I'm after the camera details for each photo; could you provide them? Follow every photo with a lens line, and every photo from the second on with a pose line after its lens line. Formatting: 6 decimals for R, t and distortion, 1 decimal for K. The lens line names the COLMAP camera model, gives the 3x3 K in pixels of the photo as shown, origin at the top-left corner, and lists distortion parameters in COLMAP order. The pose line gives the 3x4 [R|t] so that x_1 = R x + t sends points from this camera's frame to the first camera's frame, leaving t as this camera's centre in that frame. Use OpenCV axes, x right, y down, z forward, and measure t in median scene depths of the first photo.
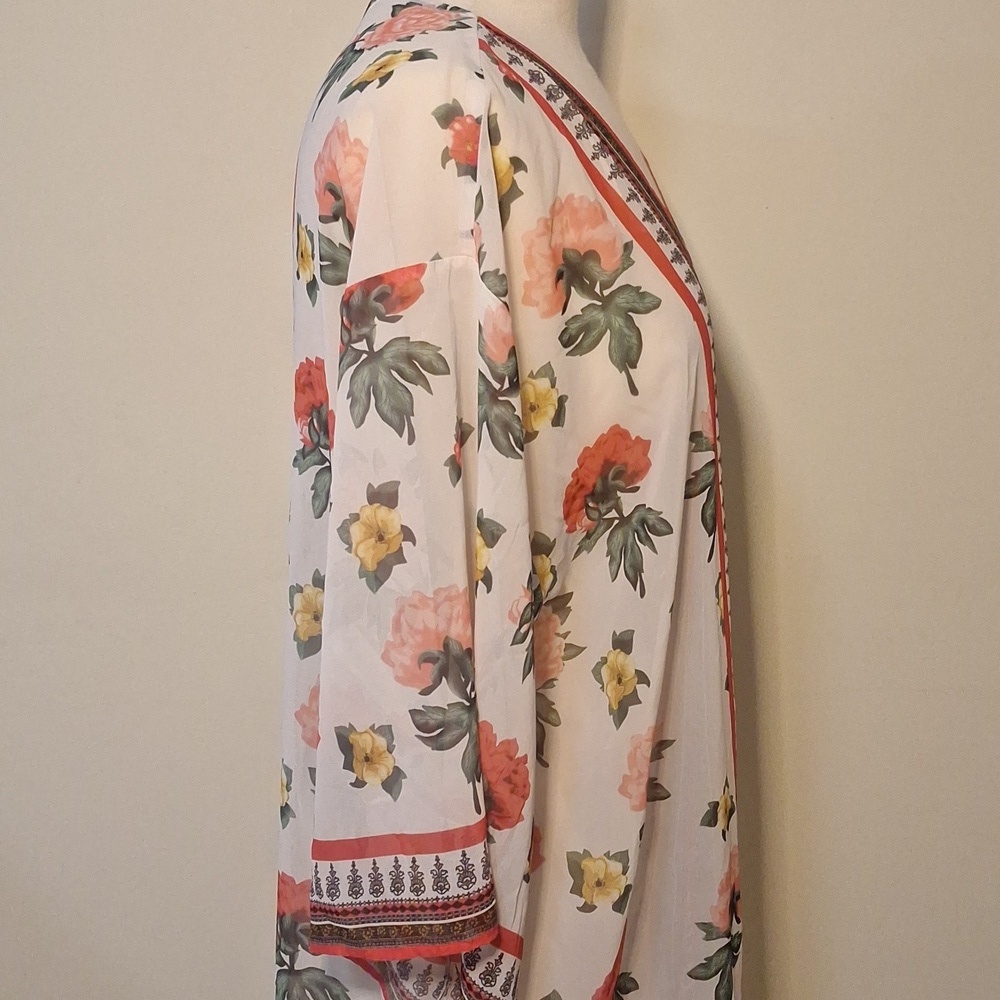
lens RADIAL K [[1429.5, 0, 500.0], [0, 1429.5, 500.0], [0, 0, 1]] dist [0.114045, -0.097082]
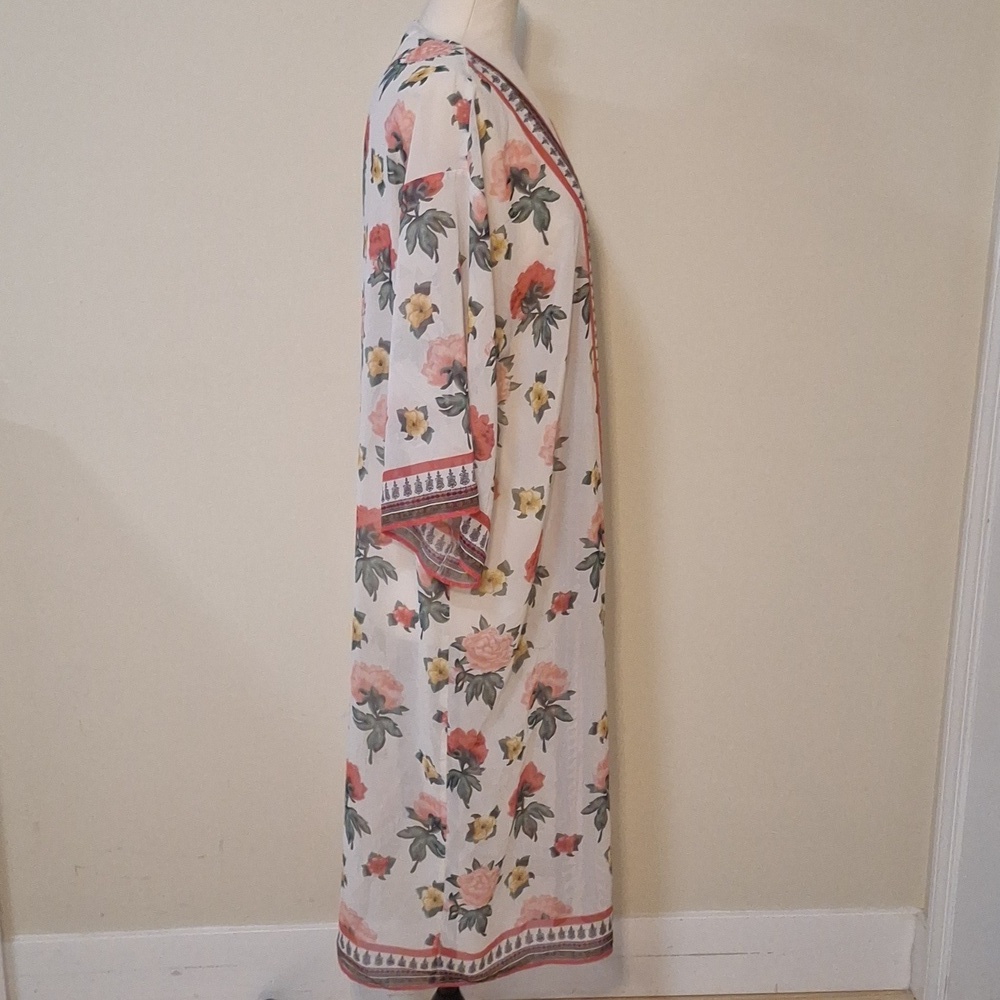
lens RADIAL K [[1429.5, 0, 500.0], [0, 1429.5, 500.0], [0, 0, 1]] dist [0.114045, -0.097082]
pose [[0.998116, -0.005996, 0.061062, -0.092199], [0.004735, 0.999773, 0.020771, 0.237699], [-0.061173, -0.020443, 0.997918, -0.967254]]
